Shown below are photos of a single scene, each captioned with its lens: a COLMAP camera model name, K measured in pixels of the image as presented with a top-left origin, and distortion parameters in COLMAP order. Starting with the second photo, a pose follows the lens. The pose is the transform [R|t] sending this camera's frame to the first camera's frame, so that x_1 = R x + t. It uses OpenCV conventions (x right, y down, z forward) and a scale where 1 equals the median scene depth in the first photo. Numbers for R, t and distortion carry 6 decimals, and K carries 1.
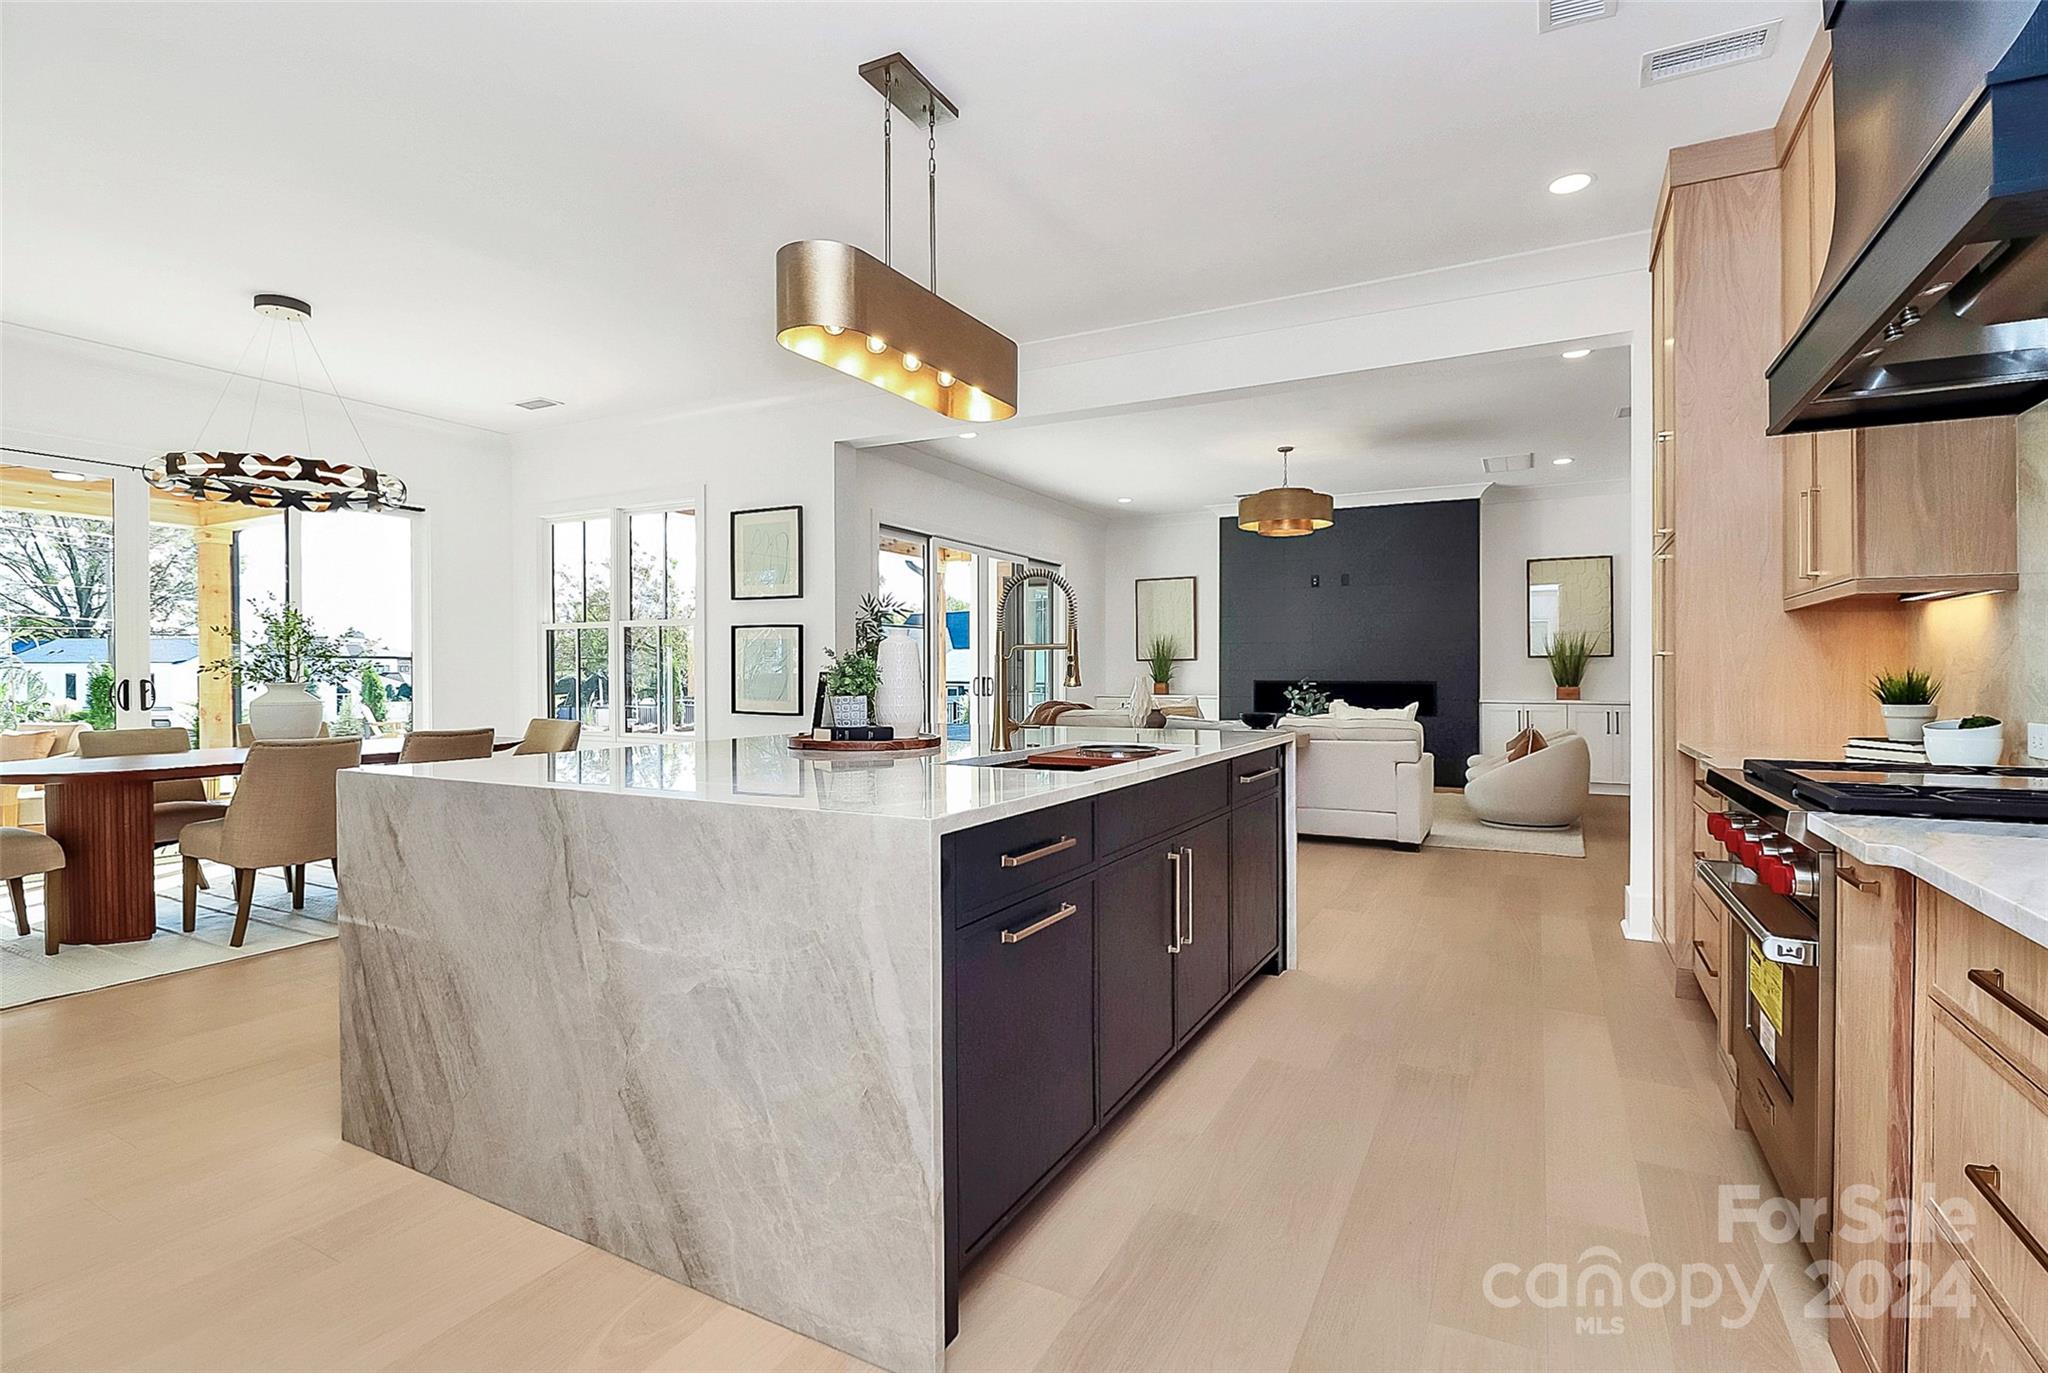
lens RADIAL K [[973.9, 0, 1022.2], [0, 973.9, 694.7], [0, 0, 1]] dist [-0.007300, -0.005321]
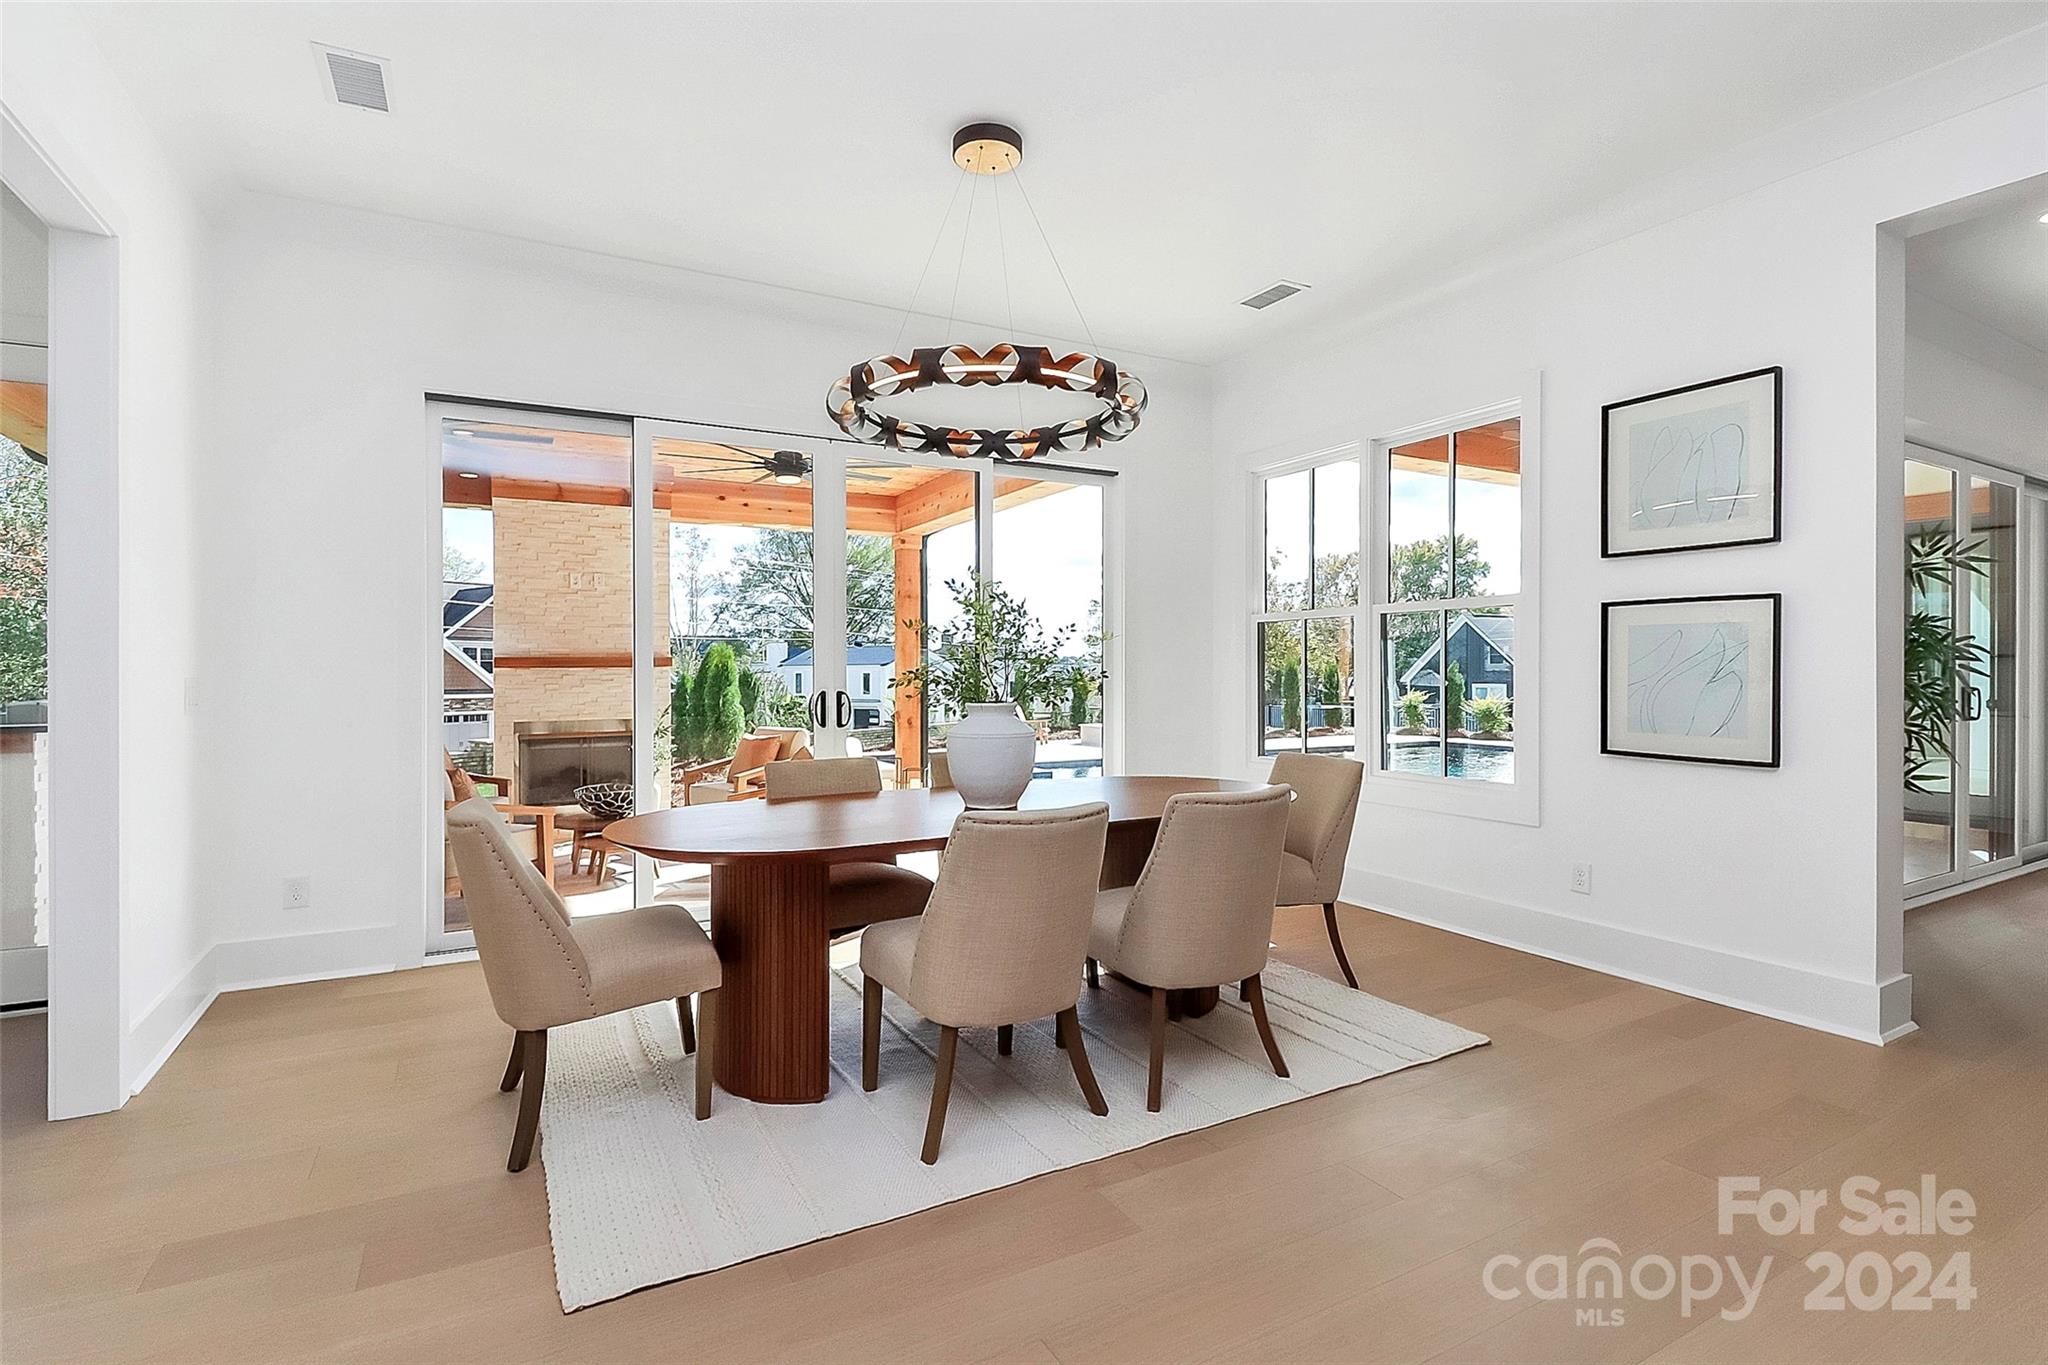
lens RADIAL K [[973.9, 0, 1038.3], [0, 973.9, 669.7], [0, 0, 1]] dist [-0.007300, -0.005321]
pose [[0.846256, -0.004706, -0.532756, -0.307996], [-0.007922, 0.999739, -0.021414, -0.017305], [0.532718, 0.022342, 0.845998, 0.369657]]
